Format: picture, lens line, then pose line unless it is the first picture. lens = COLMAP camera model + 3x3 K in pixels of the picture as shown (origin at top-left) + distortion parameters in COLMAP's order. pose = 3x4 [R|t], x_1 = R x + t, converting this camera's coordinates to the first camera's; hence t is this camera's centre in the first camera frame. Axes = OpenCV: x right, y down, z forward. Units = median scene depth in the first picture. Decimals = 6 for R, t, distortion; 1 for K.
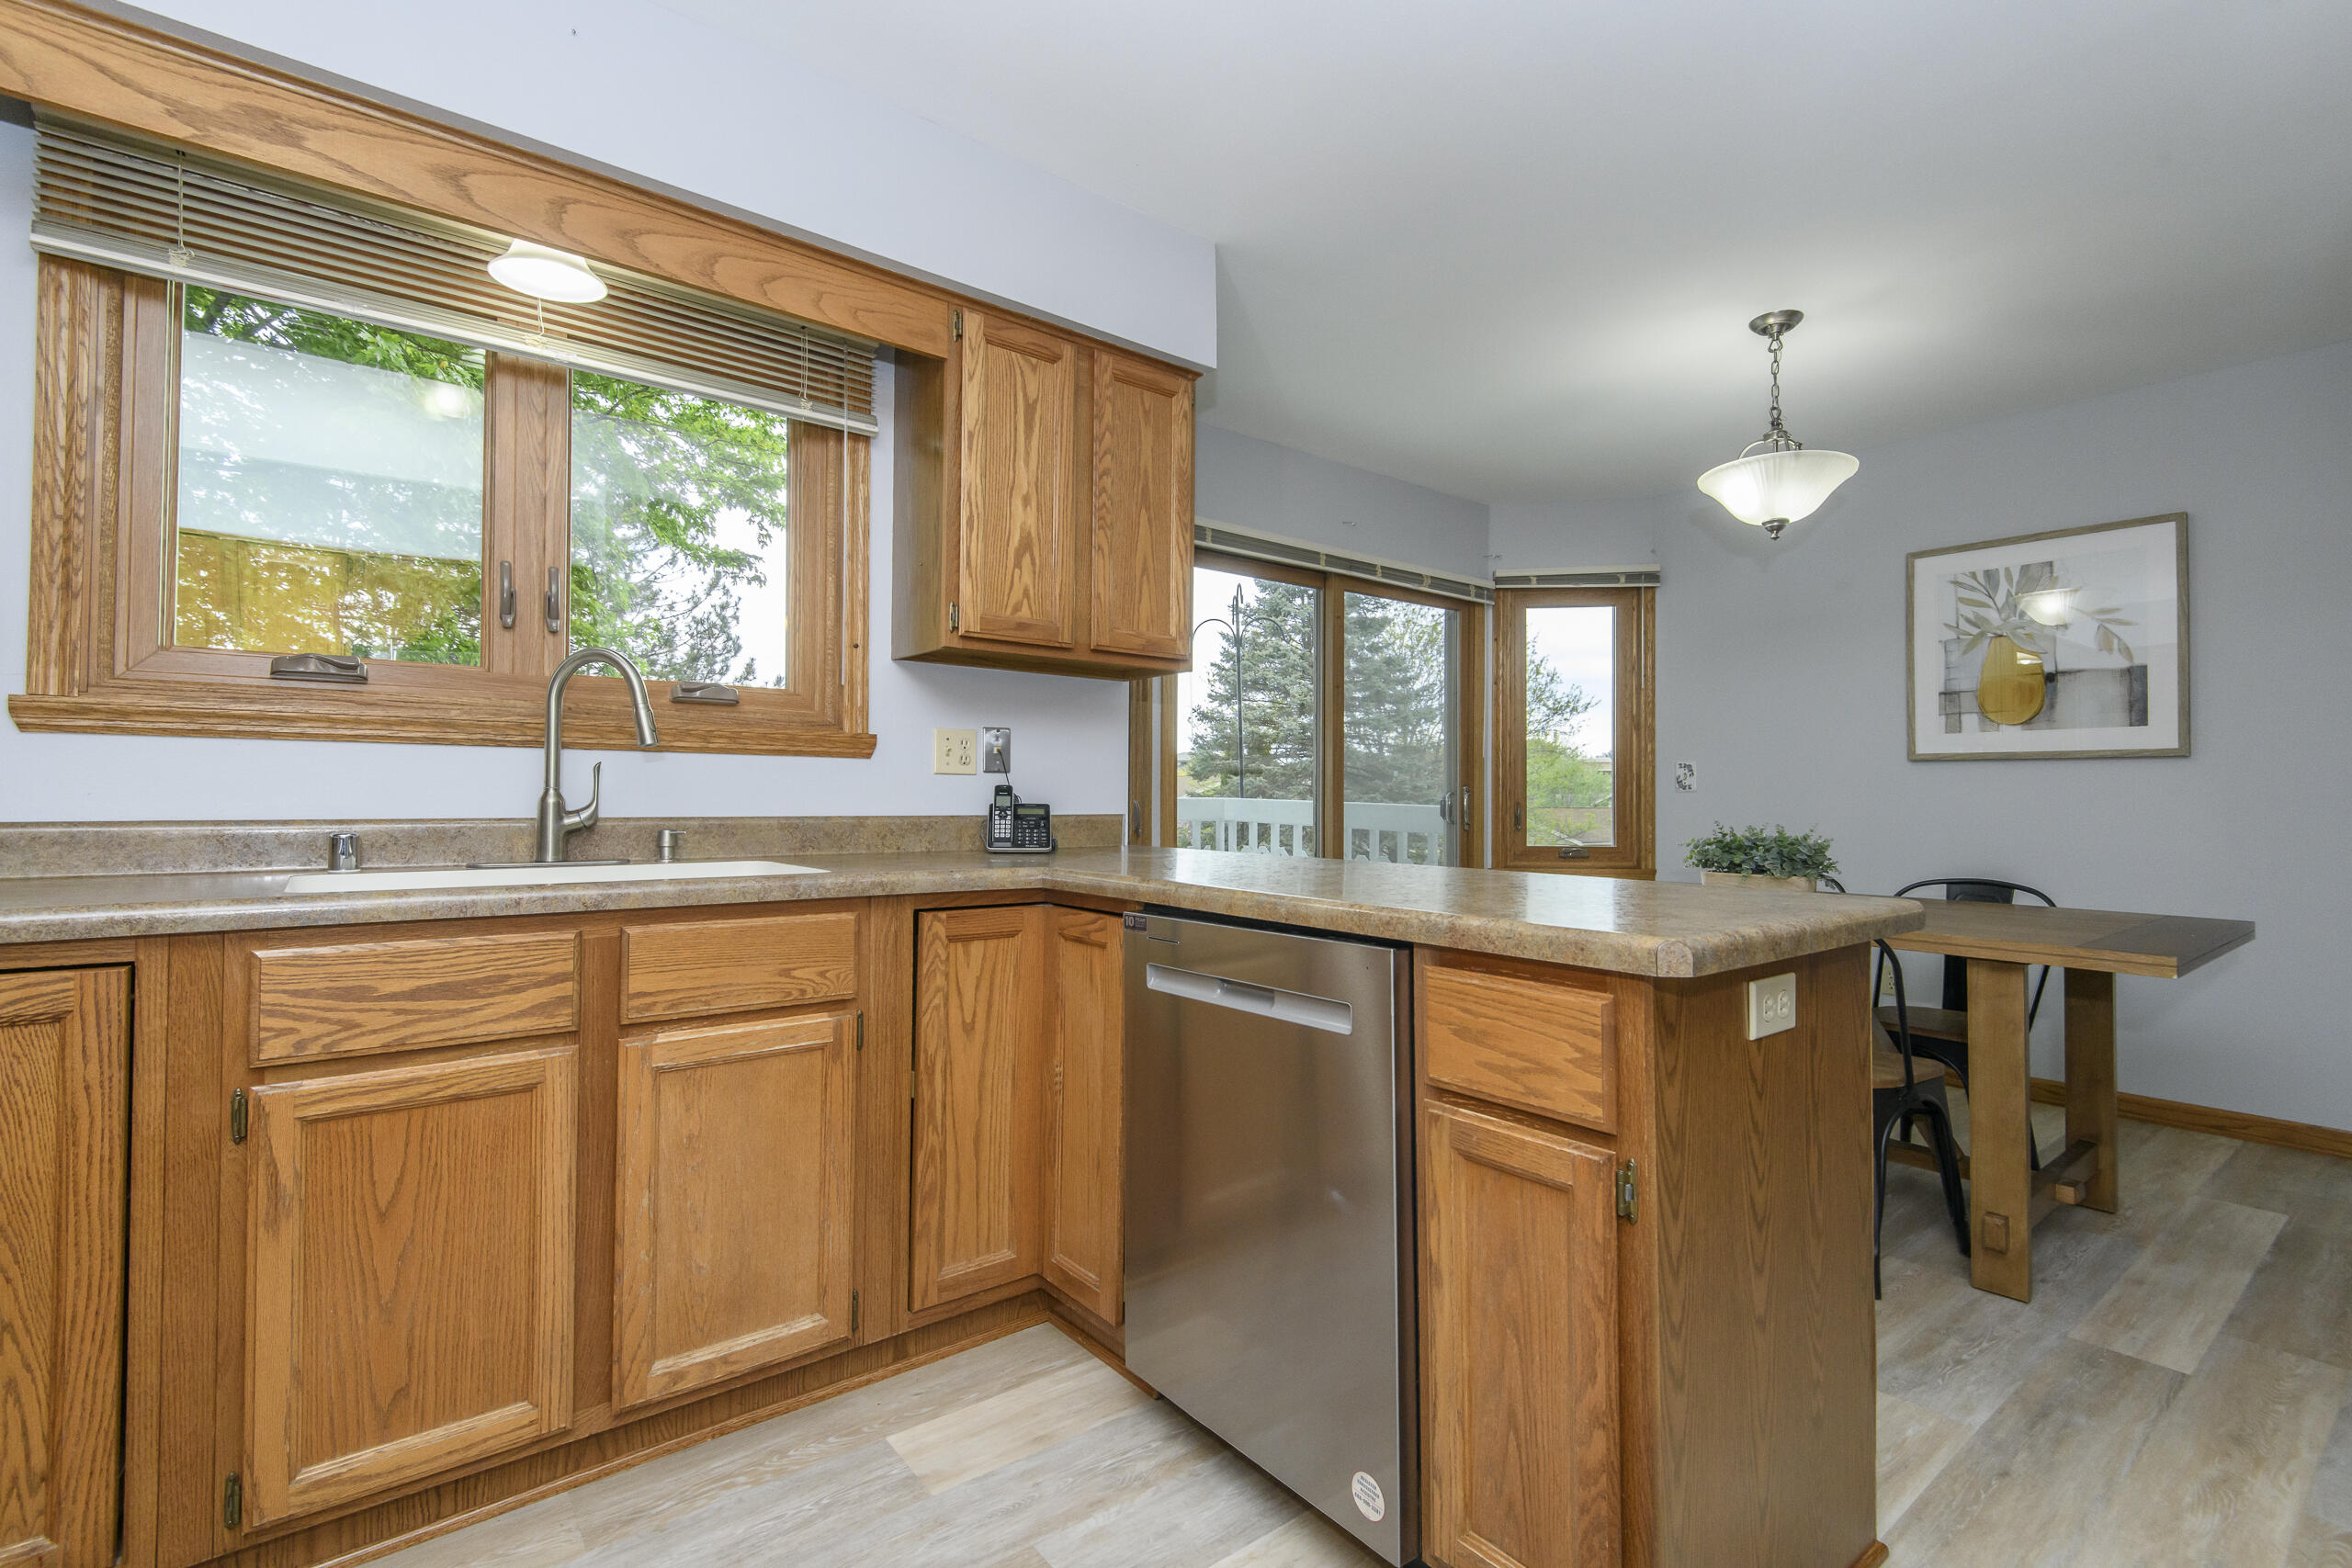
lens RADIAL K [[1081.6, 0, 1163.8], [0, 1081.6, 795.5], [0, 0, 1]] dist [0.017822, -0.000383]
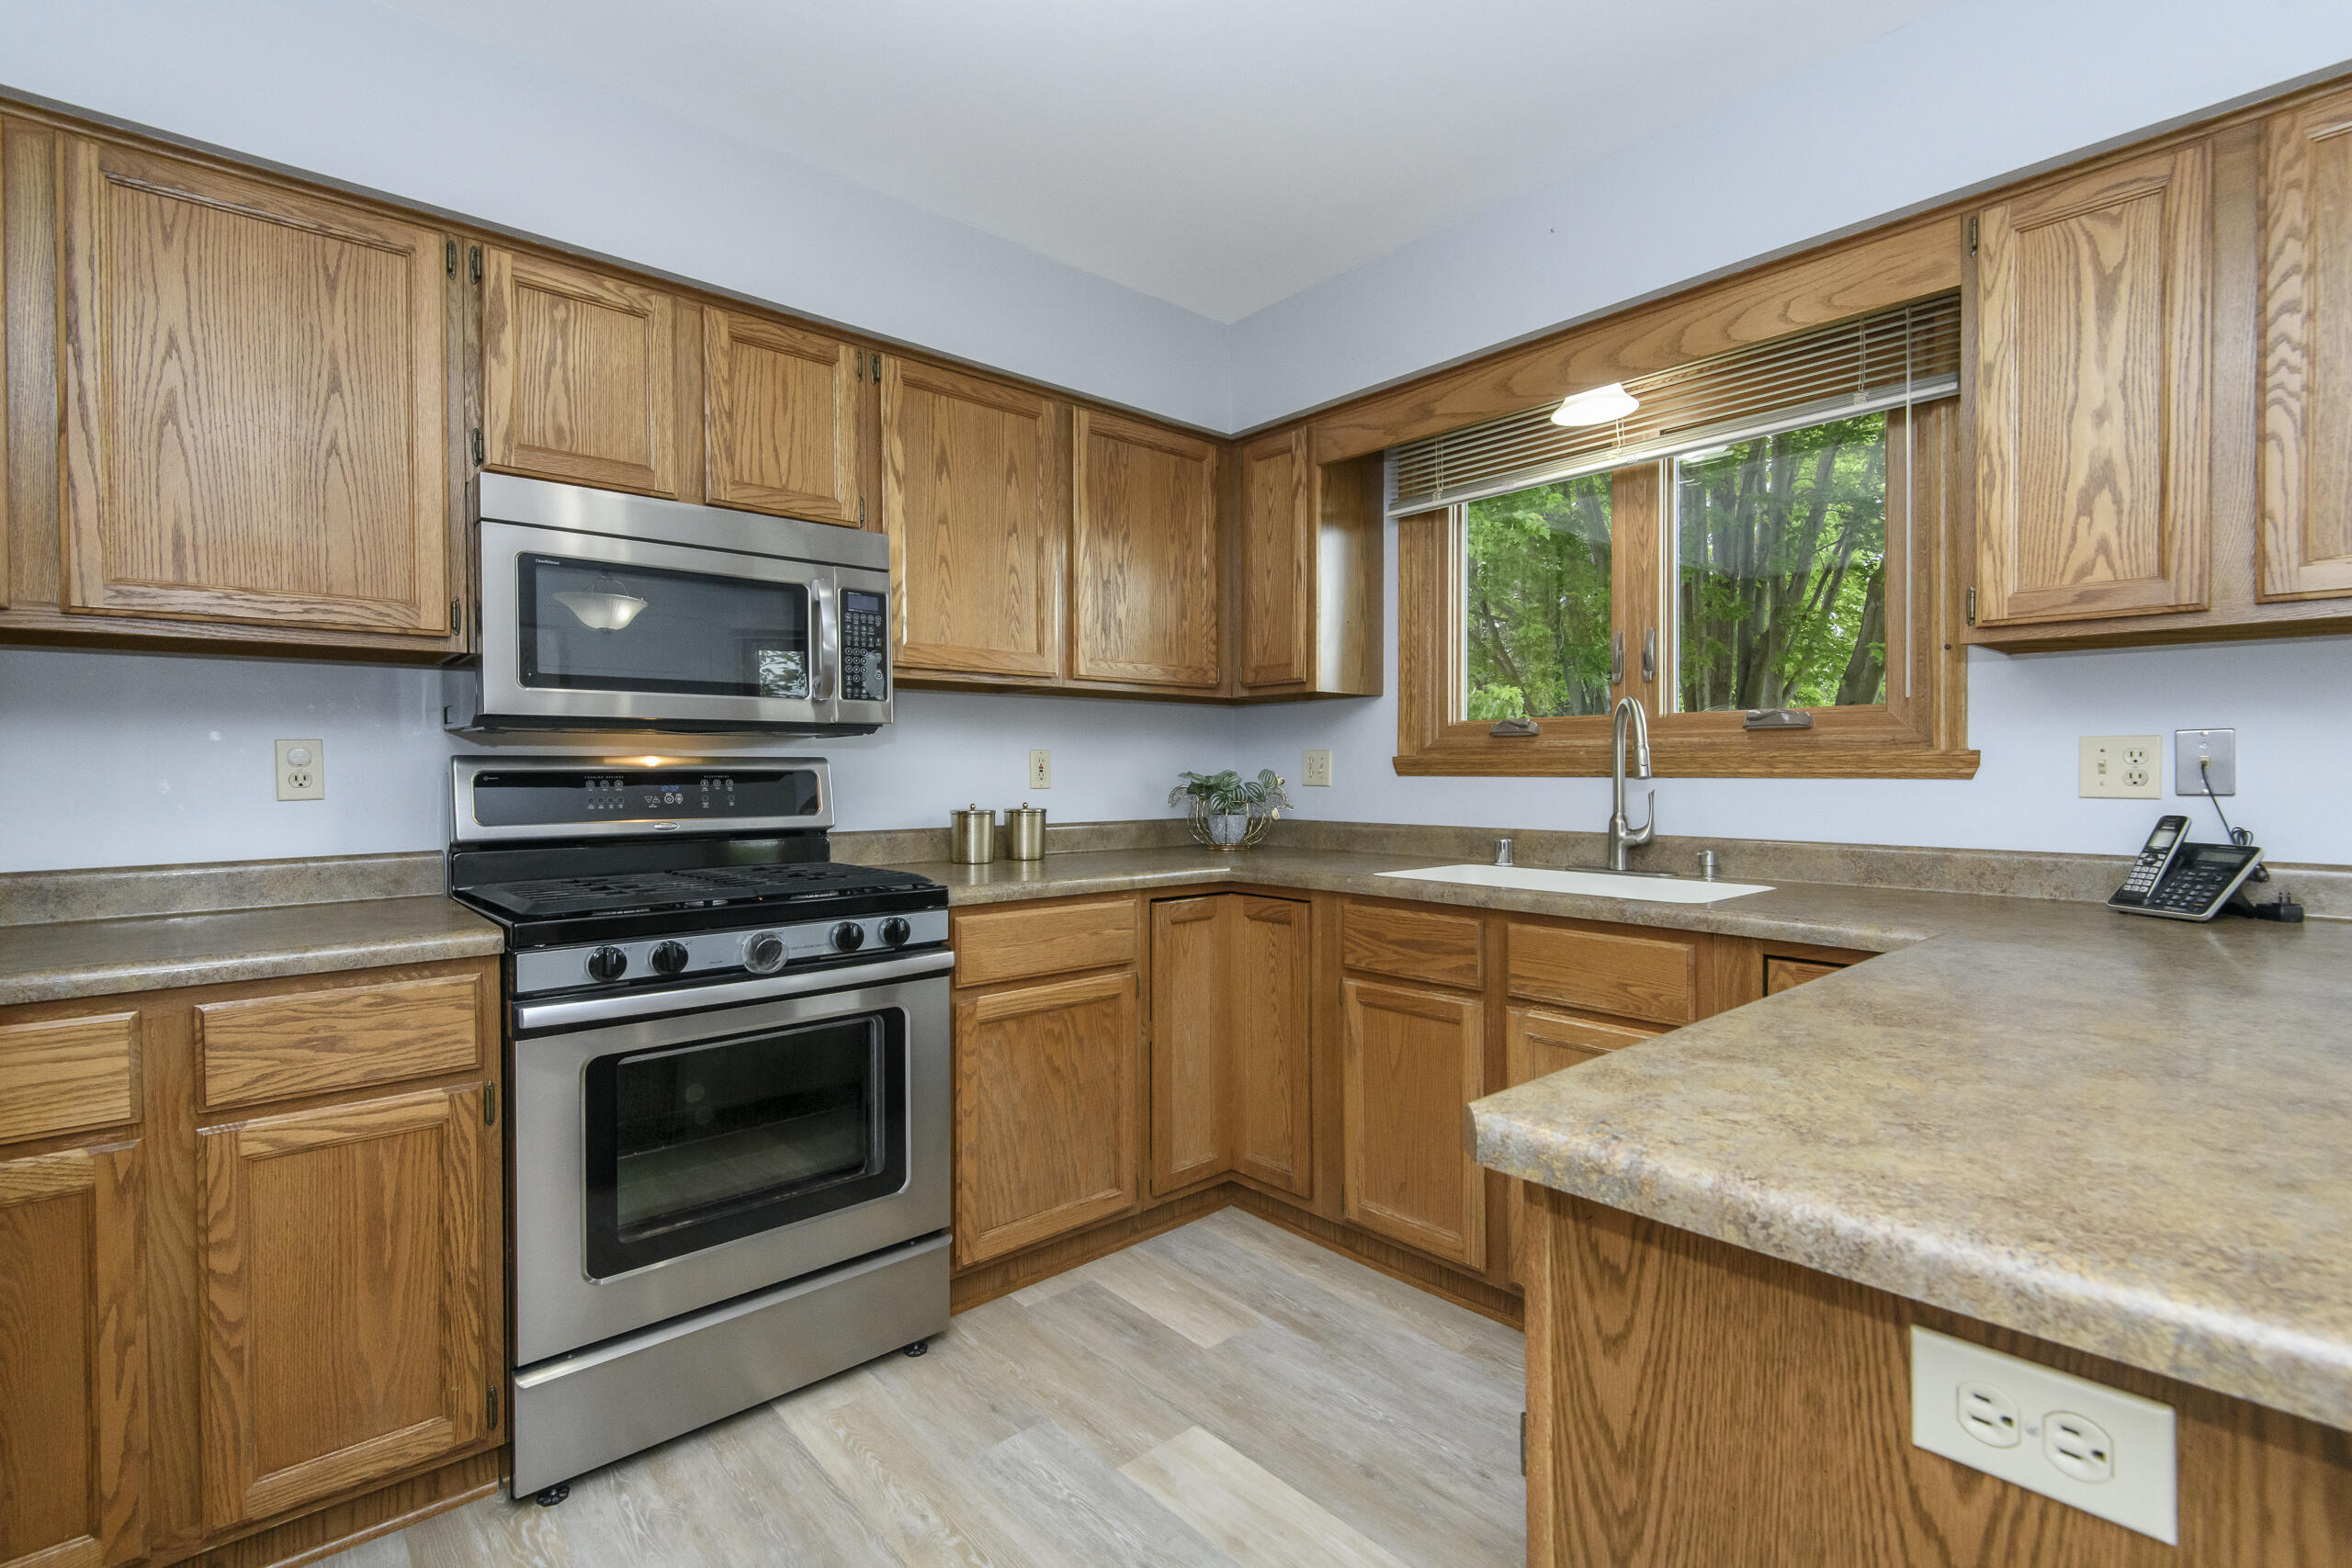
lens RADIAL K [[1081.6, 0, 1164.4], [0, 1081.6, 776.3], [0, 0, 1]] dist [0.017822, -0.000383]
pose [[0.061084, -0.002943, -0.998128, 0.608172], [0.003749, 0.999989, -0.002719, -0.042581], [0.998126, -0.003576, 0.061094, 0.387045]]
